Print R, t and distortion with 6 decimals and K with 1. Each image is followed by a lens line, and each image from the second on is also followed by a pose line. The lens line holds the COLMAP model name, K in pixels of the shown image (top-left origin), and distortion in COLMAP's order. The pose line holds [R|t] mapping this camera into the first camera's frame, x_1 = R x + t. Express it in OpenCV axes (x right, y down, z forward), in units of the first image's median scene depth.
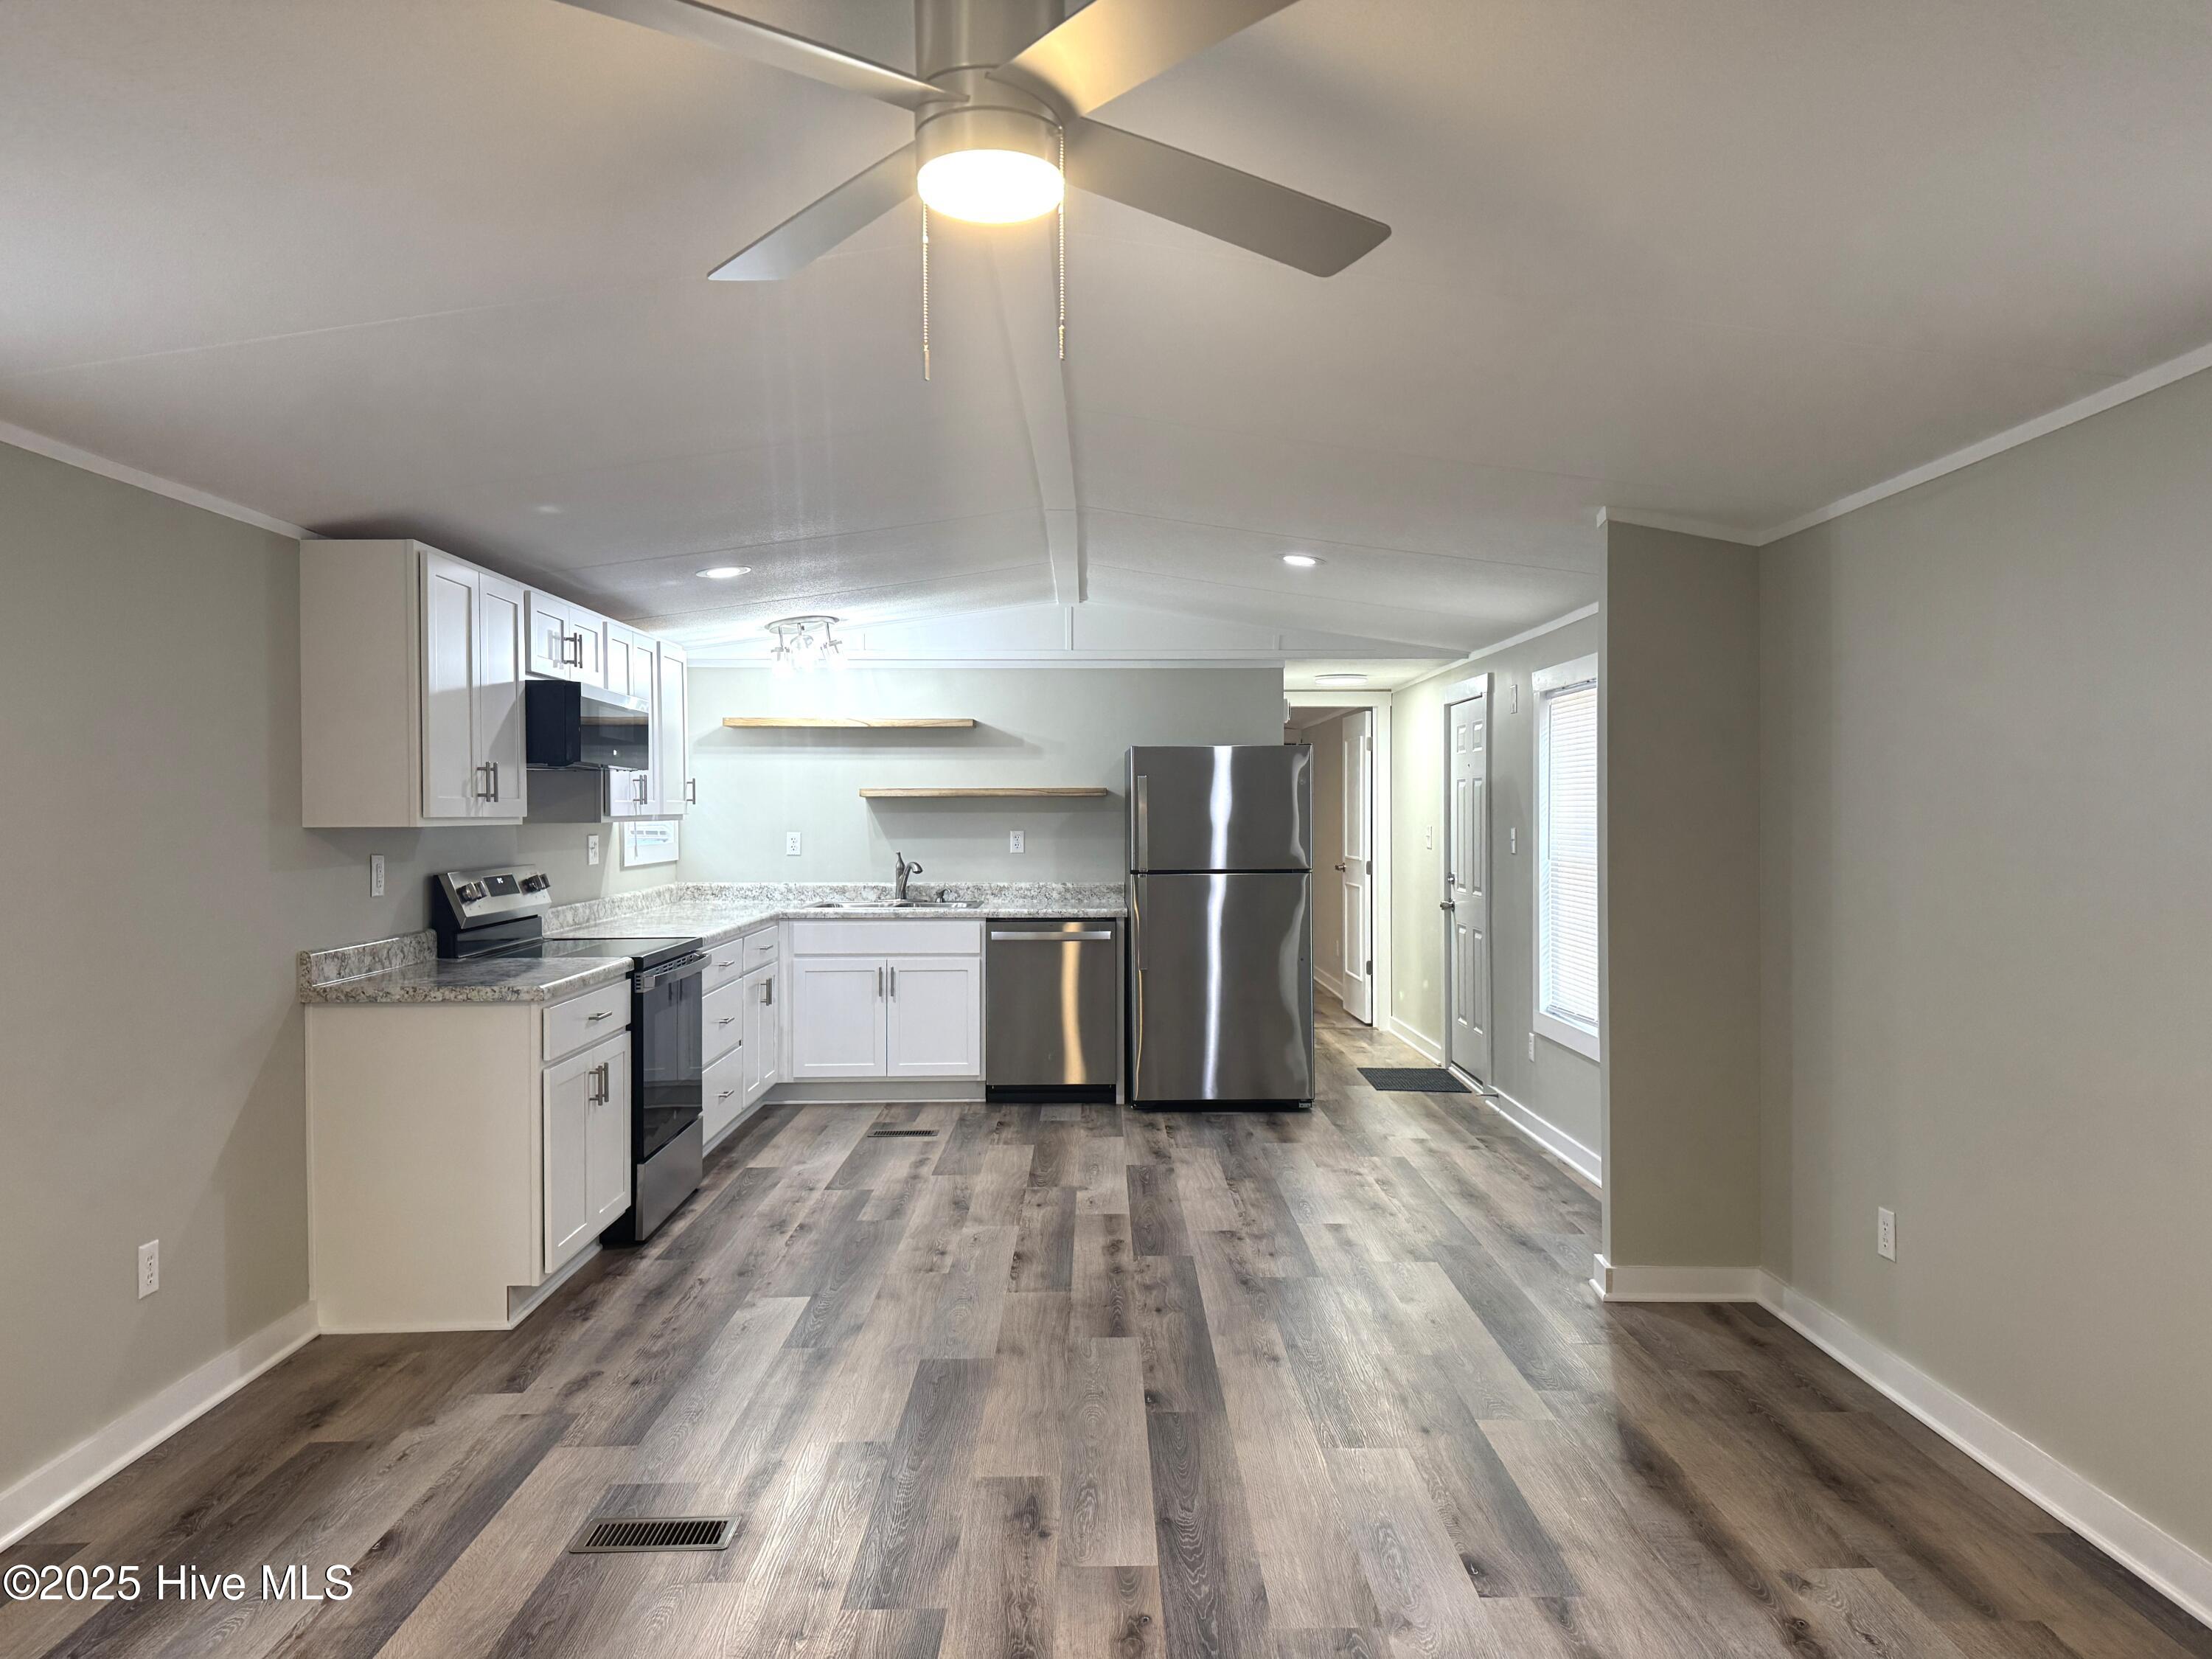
lens RADIAL K [[1500.7, 0, 1112.9], [0, 1500.7, 827.3], [0, 0, 1]] dist [0.026778, -0.011605]
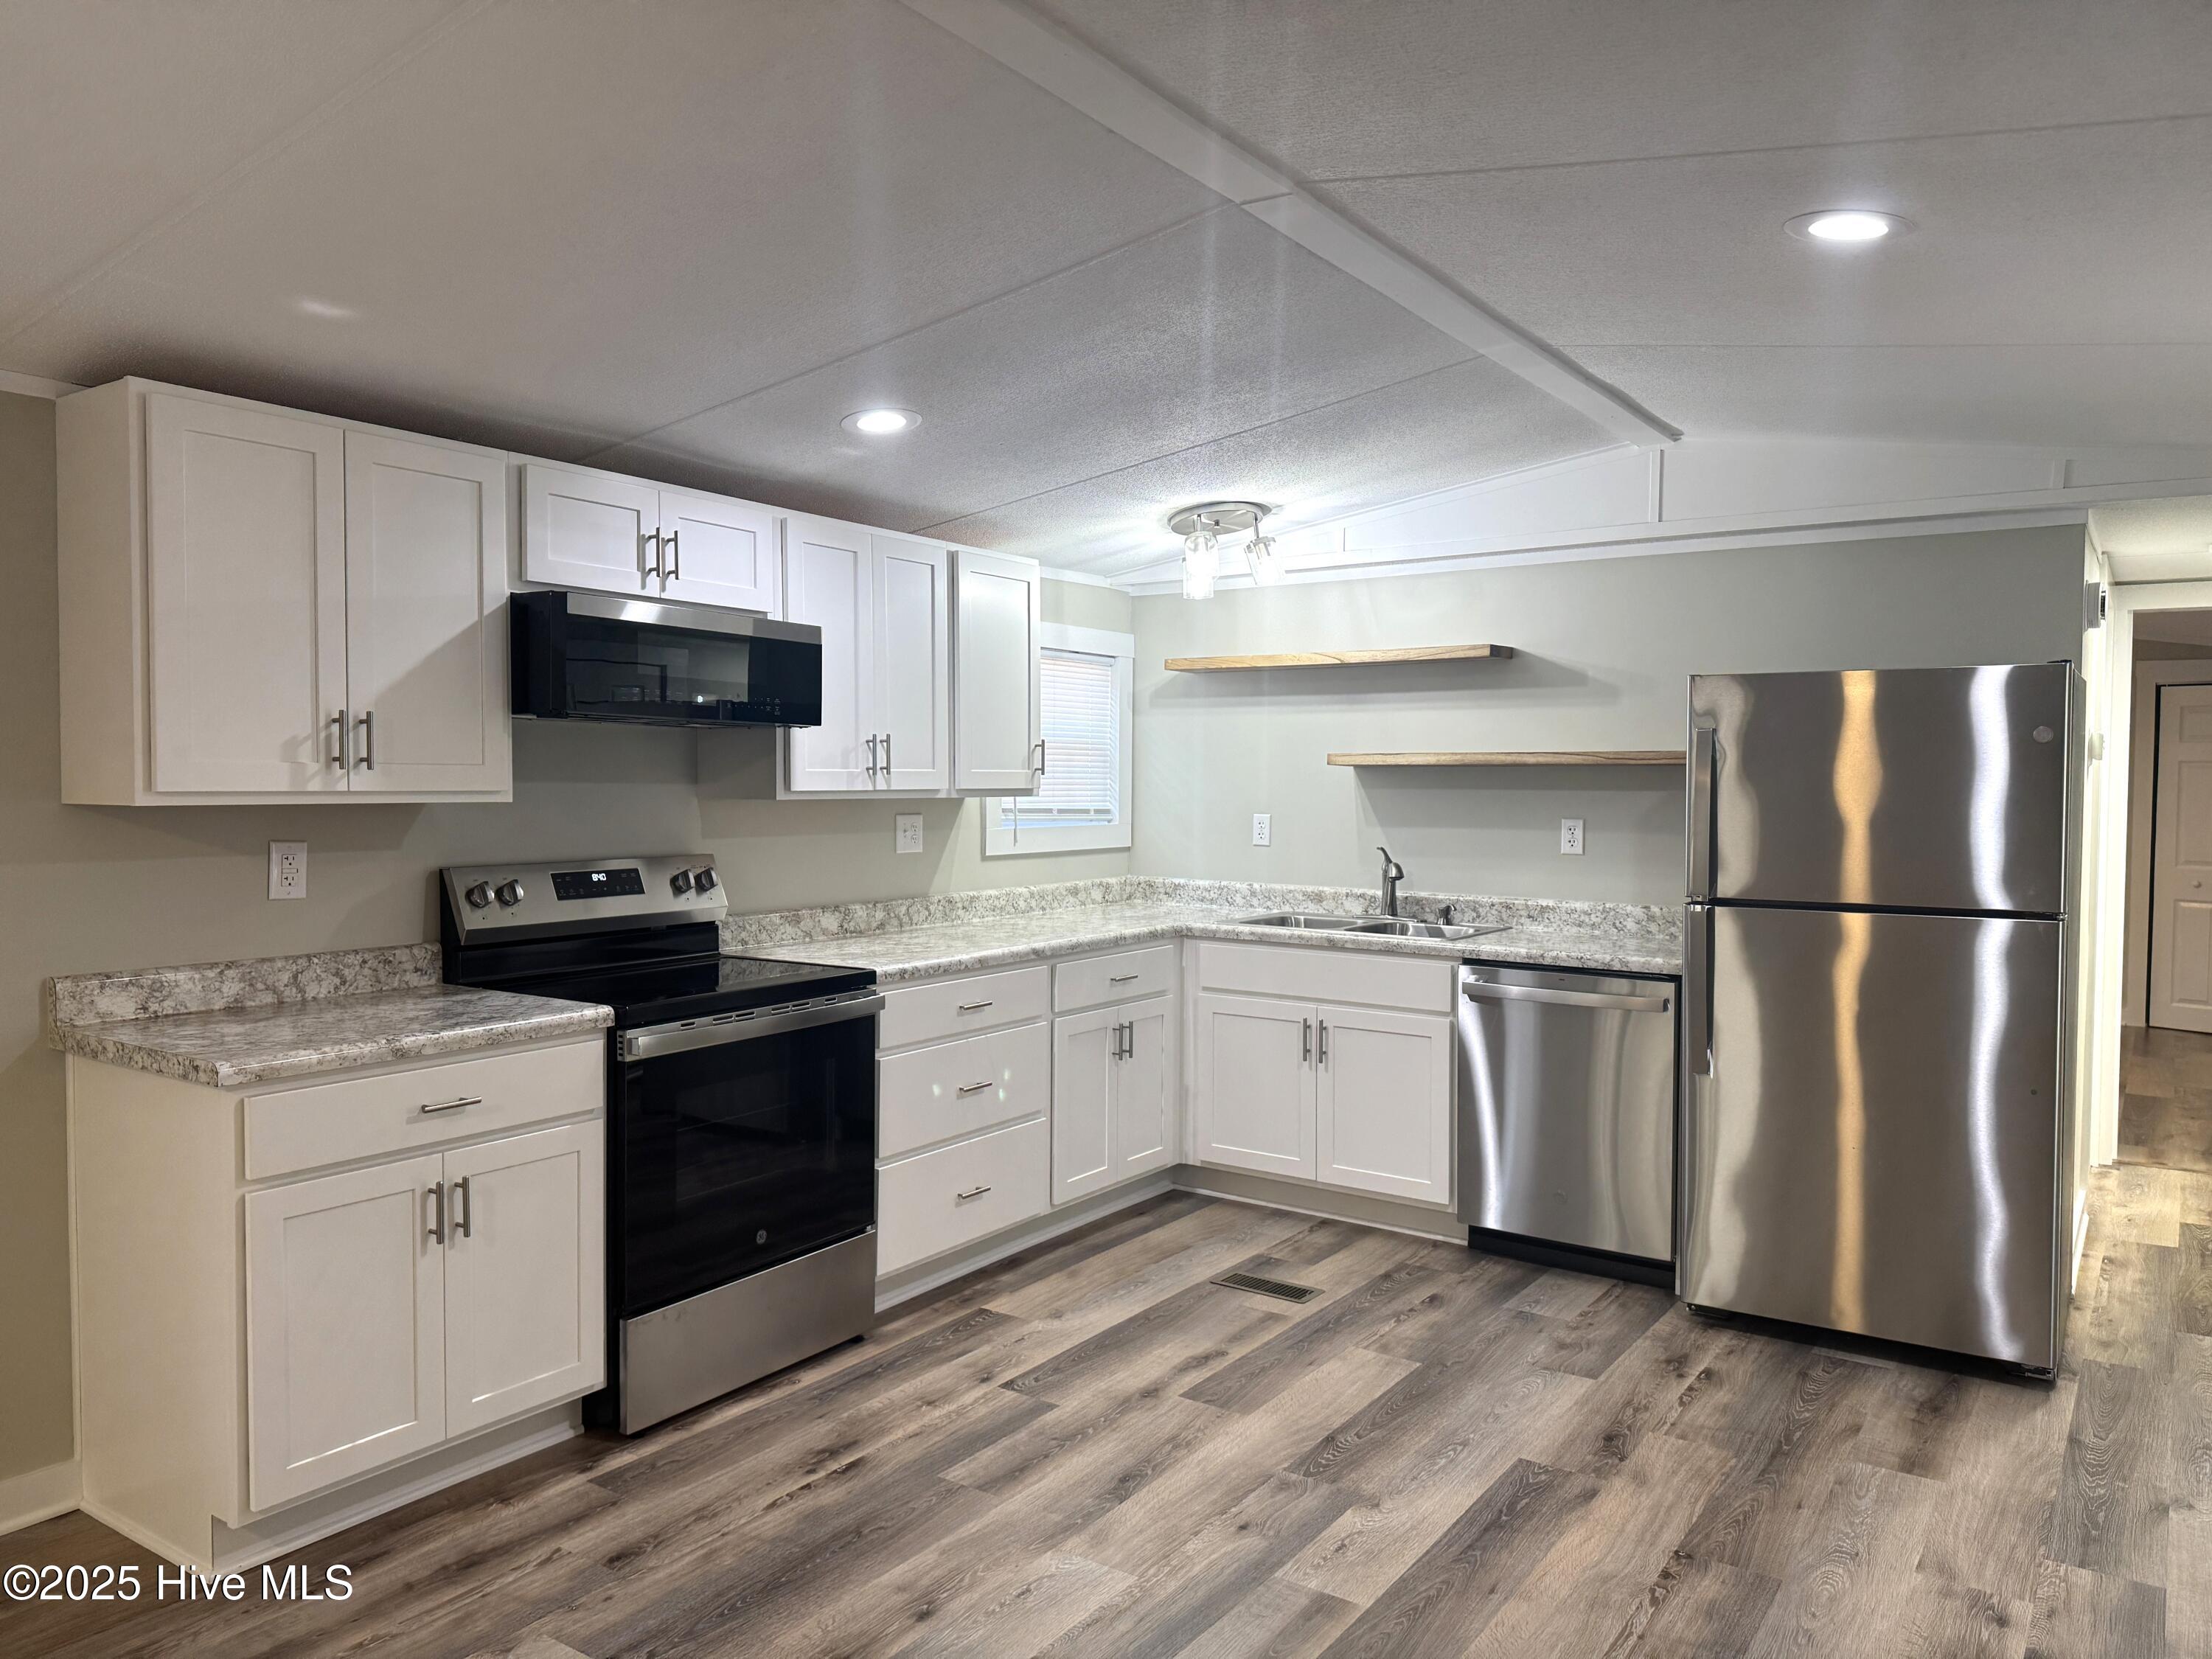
lens RADIAL K [[1500.7, 0, 1104.7], [0, 1500.7, 828.5], [0, 0, 1]] dist [0.026778, -0.011605]
pose [[0.813292, 0.027727, -0.581194, 0.161252], [-0.015170, 0.999535, 0.026456, -0.008331], [0.581658, -0.012700, 0.813335, 0.399749]]
